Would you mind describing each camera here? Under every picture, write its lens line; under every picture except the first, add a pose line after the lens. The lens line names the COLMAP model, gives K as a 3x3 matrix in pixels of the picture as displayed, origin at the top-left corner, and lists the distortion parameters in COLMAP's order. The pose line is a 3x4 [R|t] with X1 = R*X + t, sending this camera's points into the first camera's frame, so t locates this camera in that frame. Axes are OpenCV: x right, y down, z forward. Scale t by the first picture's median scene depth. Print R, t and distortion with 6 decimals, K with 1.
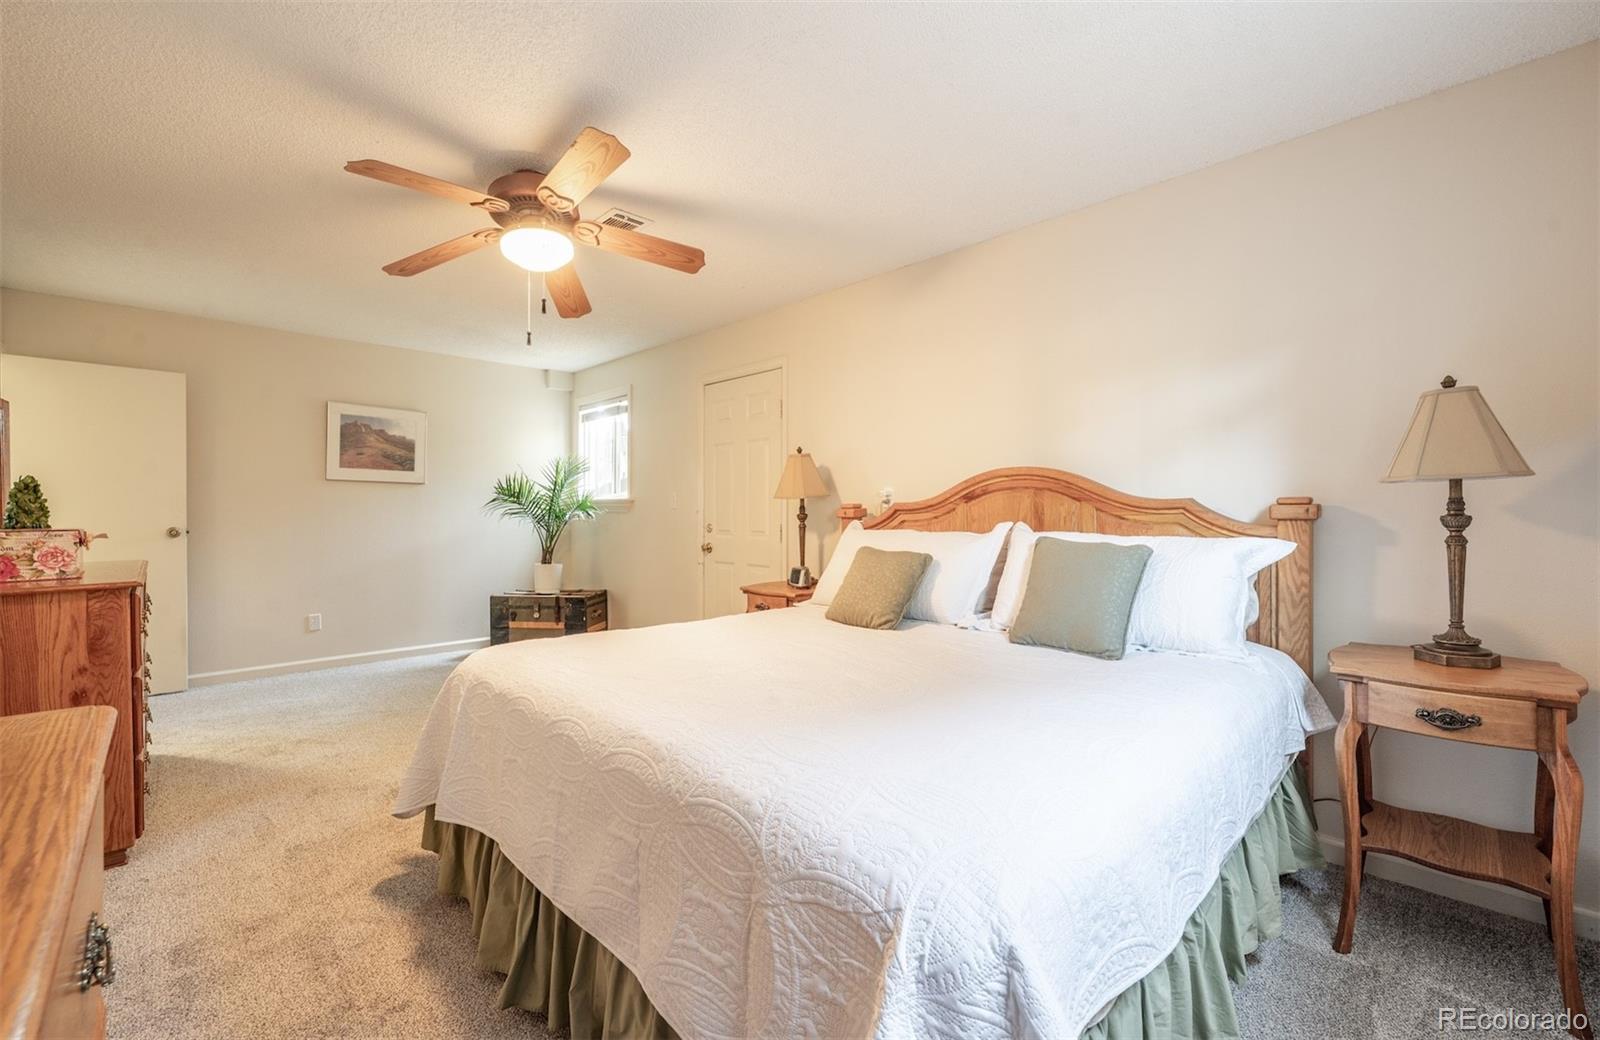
lens RADIAL K [[694.2, 0, 801.3], [0, 694.2, 510.9], [0, 0, 1]] dist [-0.000269, -0.000004]
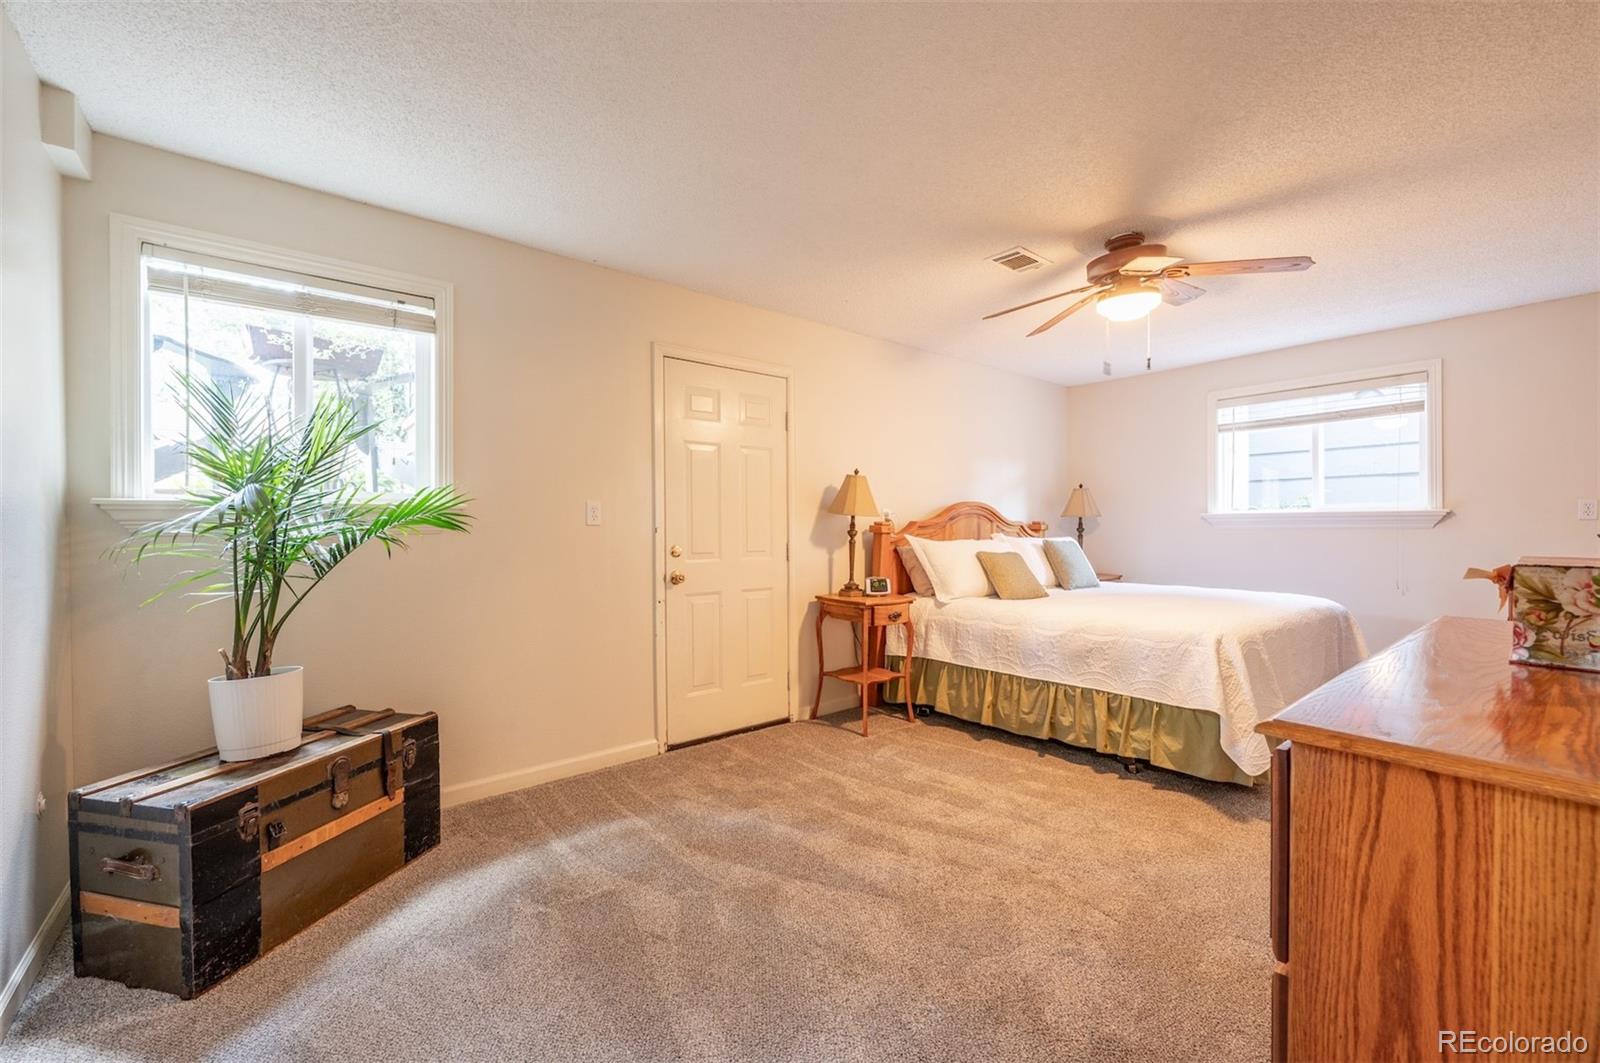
lens RADIAL K [[659.4, 0, 801.8], [0, 659.4, 537.1], [0, 0, 1]] dist [-0.002198, 0.000877]
pose [[0.062789, -0.007380, 0.998000, -0.830810], [0.007599, 0.999947, 0.006916, 0.005014], [-0.997998, 0.007150, 0.062842, 0.822721]]
